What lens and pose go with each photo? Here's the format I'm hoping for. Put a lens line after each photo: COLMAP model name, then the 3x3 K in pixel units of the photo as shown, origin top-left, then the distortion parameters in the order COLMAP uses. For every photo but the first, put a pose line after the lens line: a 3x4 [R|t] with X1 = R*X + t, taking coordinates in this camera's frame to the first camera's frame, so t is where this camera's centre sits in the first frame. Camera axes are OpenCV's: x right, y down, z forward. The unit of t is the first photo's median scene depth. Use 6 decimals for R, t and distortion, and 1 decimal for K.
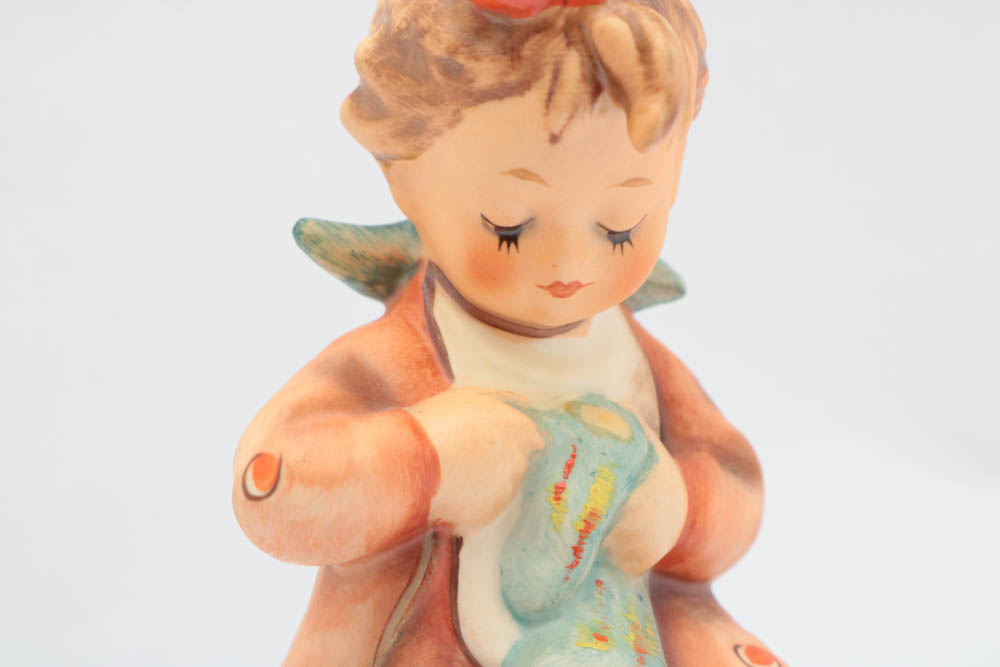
lens RADIAL K [[2385.3, 0, 502.8], [0, 2385.3, 332.7], [0, 0, 1]] dist [0.049925, 0.000000]
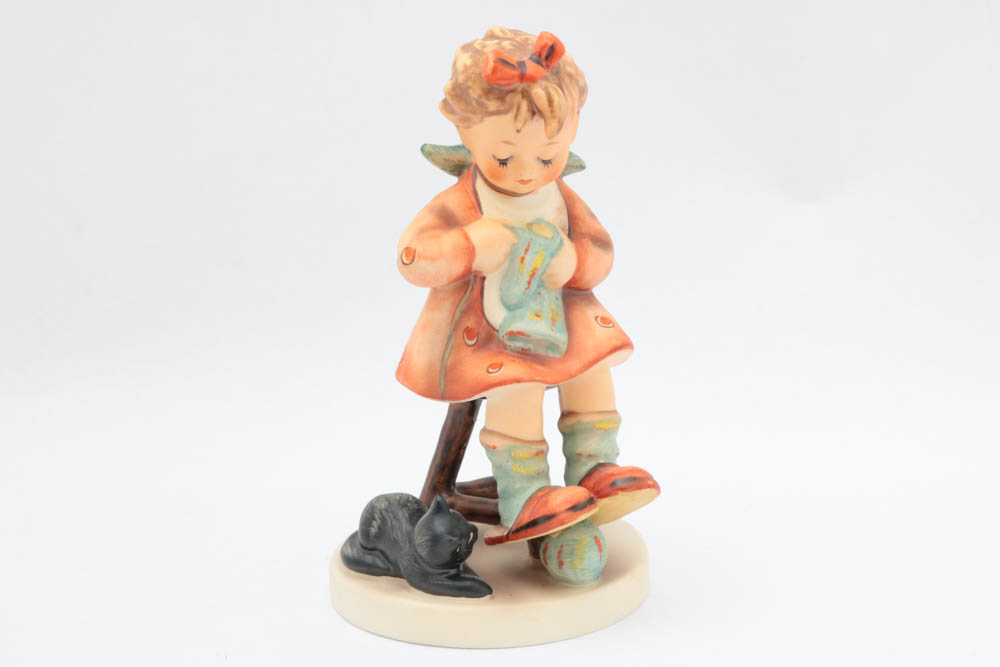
lens RADIAL K [[2385.3, 0, 499.2], [0, 2385.3, 341.0], [0, 0, 1]] dist [0.049925, 0.000000]
pose [[0.997710, 0.015867, -0.065746, 0.170039], [-0.003146, 0.981927, 0.189232, -0.337172], [0.067560, -0.188592, 0.979729, -1.556930]]
